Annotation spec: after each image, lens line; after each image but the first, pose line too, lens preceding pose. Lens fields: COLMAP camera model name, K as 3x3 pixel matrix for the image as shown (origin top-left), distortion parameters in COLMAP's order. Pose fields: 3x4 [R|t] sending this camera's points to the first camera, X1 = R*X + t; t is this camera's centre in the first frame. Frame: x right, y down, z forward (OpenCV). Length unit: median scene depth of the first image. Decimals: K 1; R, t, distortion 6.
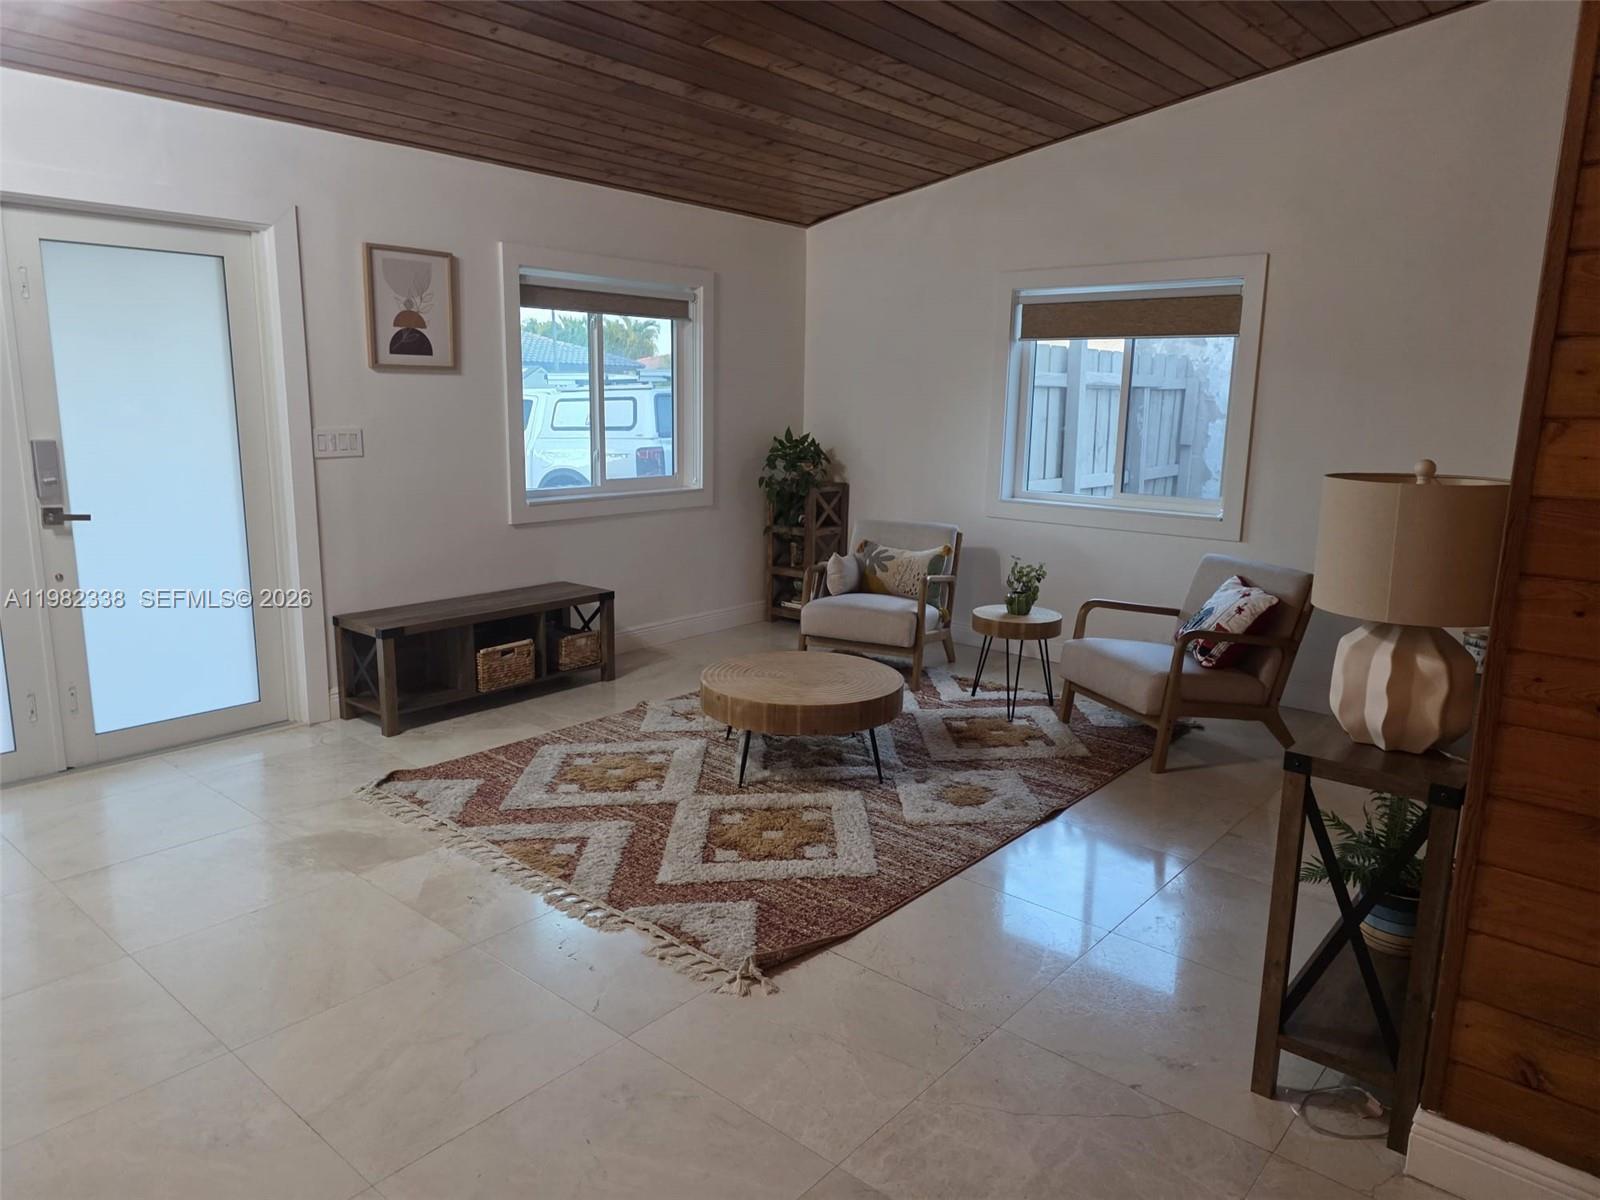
lens RADIAL K [[1069.6, 0, 773.4], [0, 1069.6, 588.2], [0, 0, 1]] dist [0.103889, -0.116711]
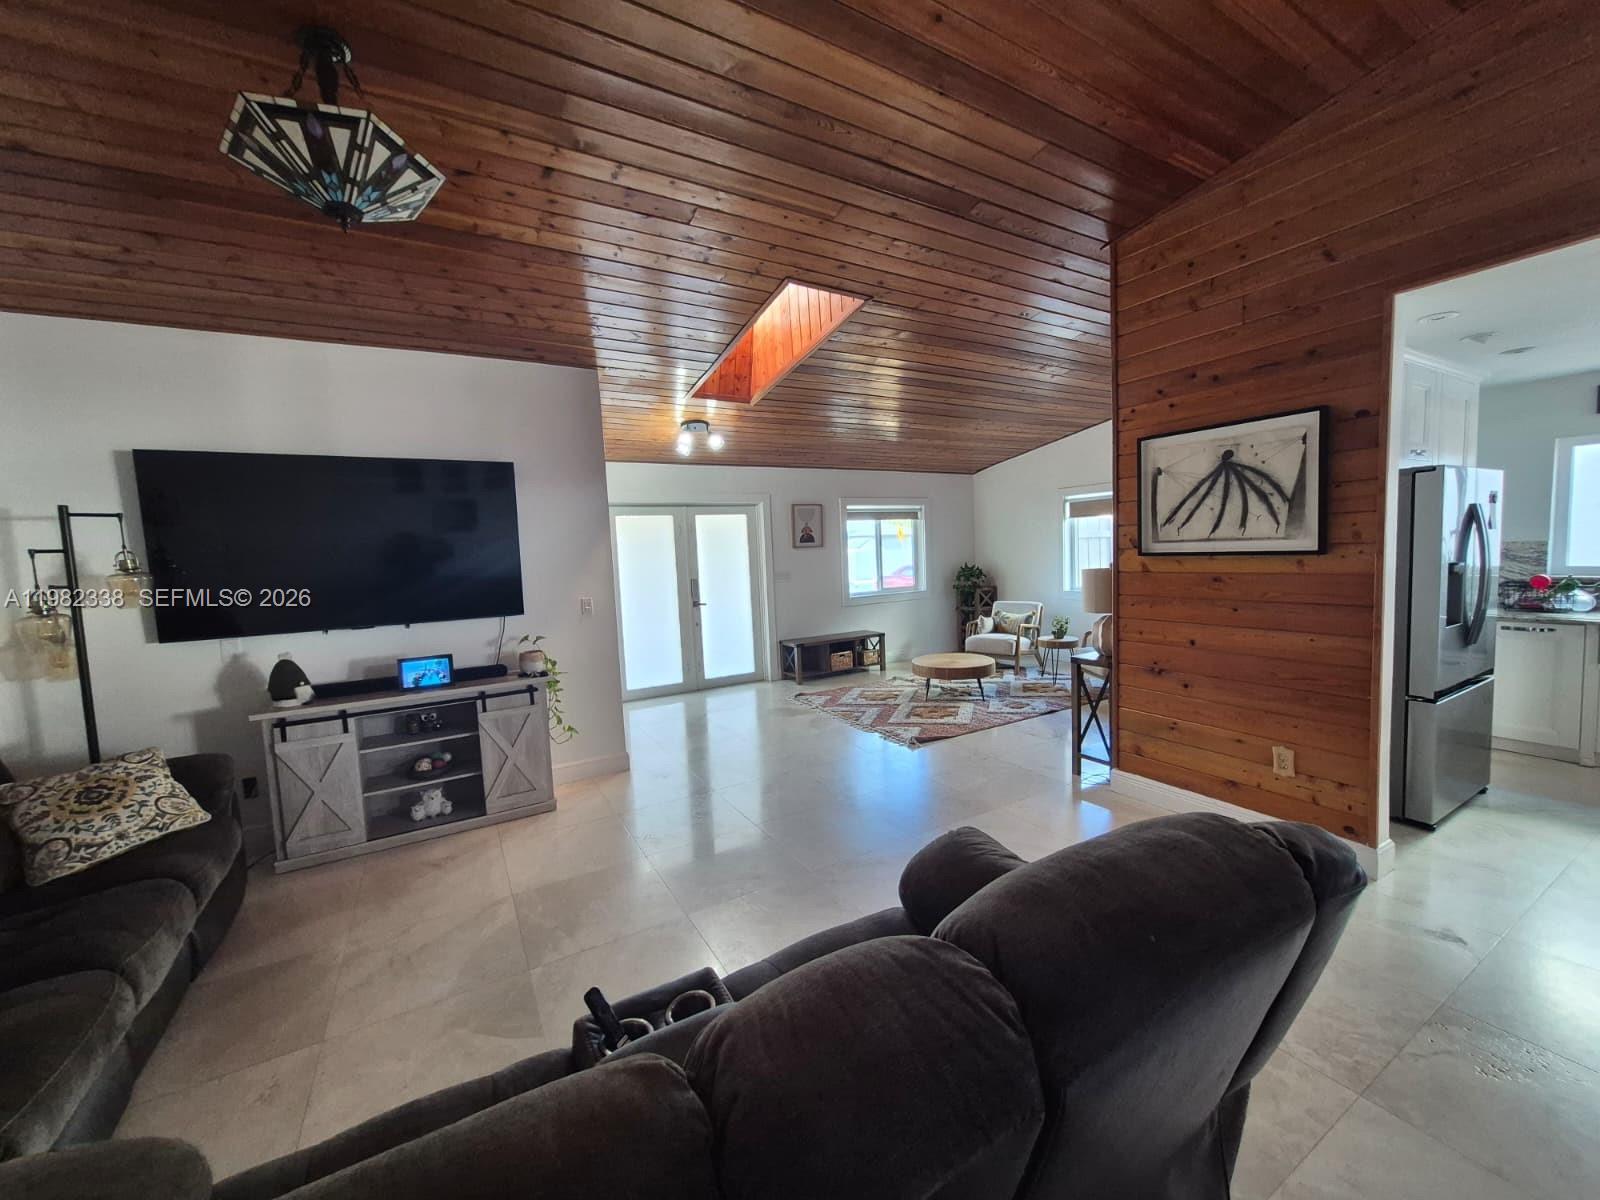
lens RADIAL K [[621.3, 0, 799.9], [0, 621.3, 595.9], [0, 0, 1]] dist [-0.002909, 0.000026]
pose [[0.944621, -0.031612, -0.326638, 0.150325], [-0.002672, 0.994576, -0.103982, 0.076533], [0.328153, 0.099096, 0.939412, -0.446286]]
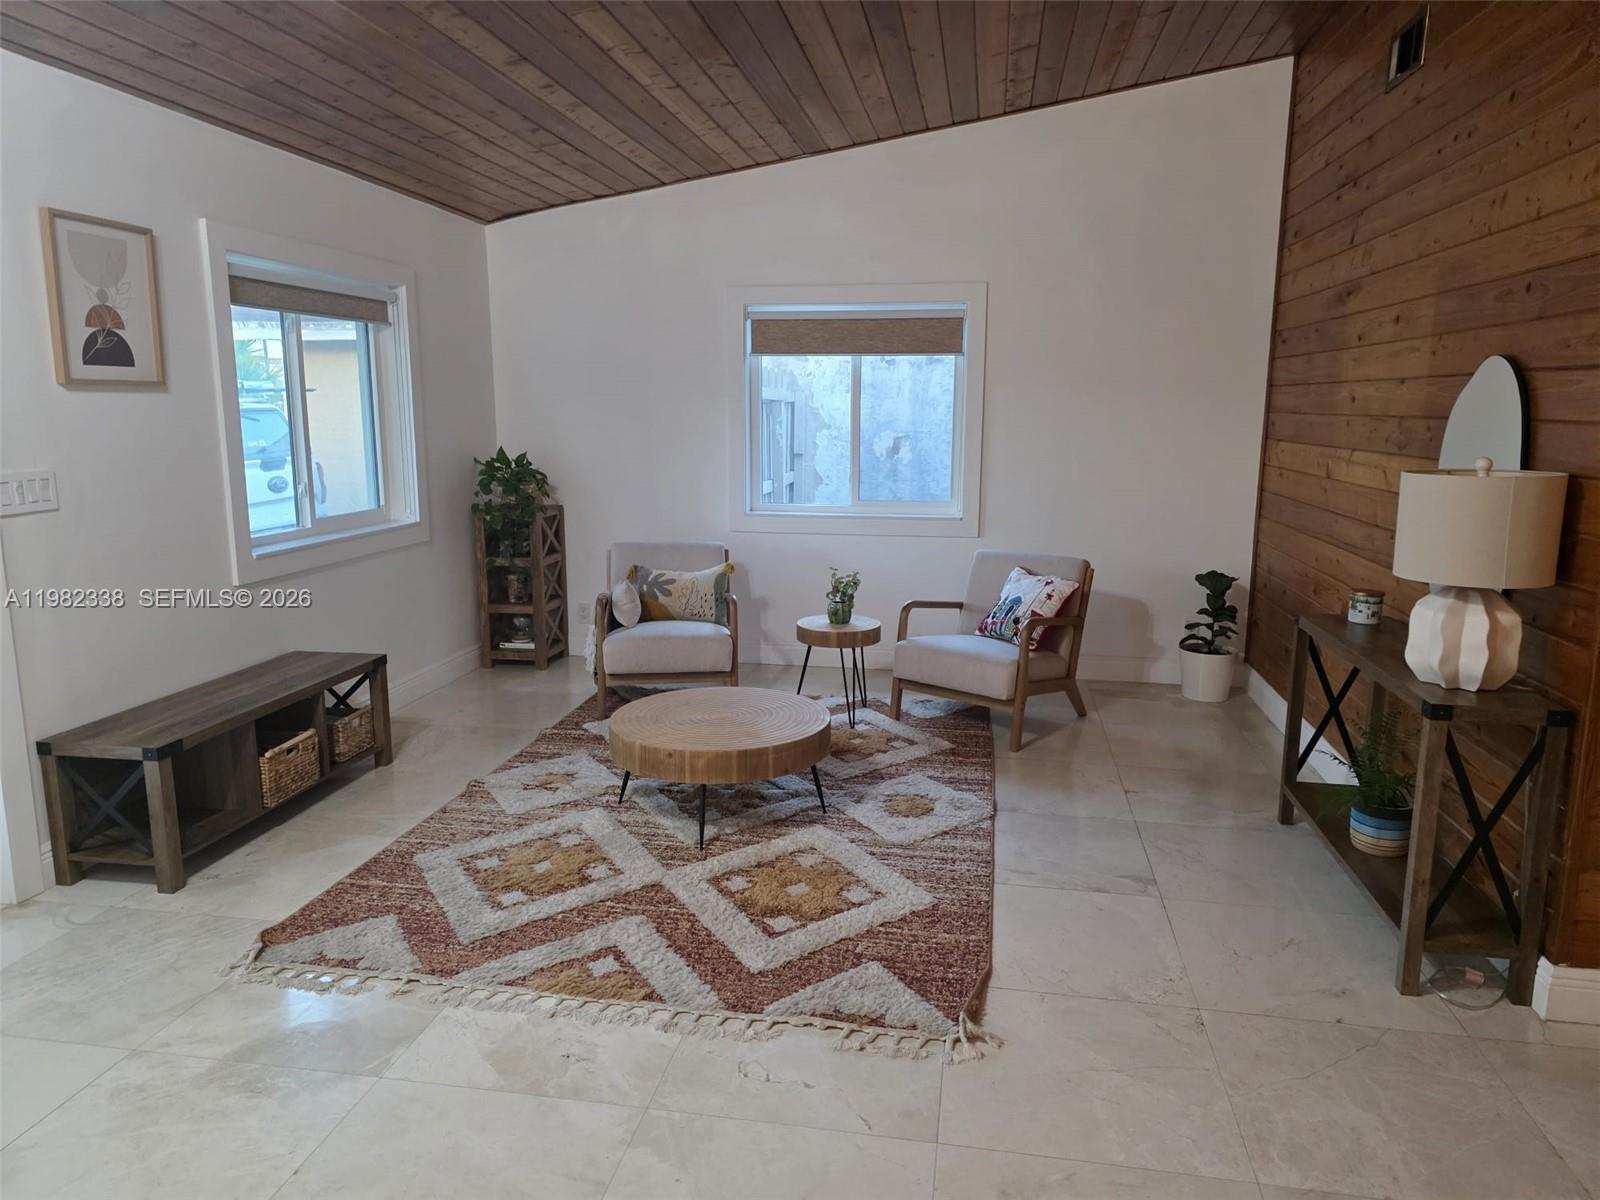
lens RADIAL K [[1073.5, 0, 803.8], [0, 1073.5, 593.5], [0, 0, 1]] dist [0.070419, -0.067165]
pose [[0.855404, -0.102784, 0.507661, -0.334195], [0.105261, 0.994157, 0.023919, -0.033893], [-0.507154, 0.032977, 0.861225, 0.145774]]
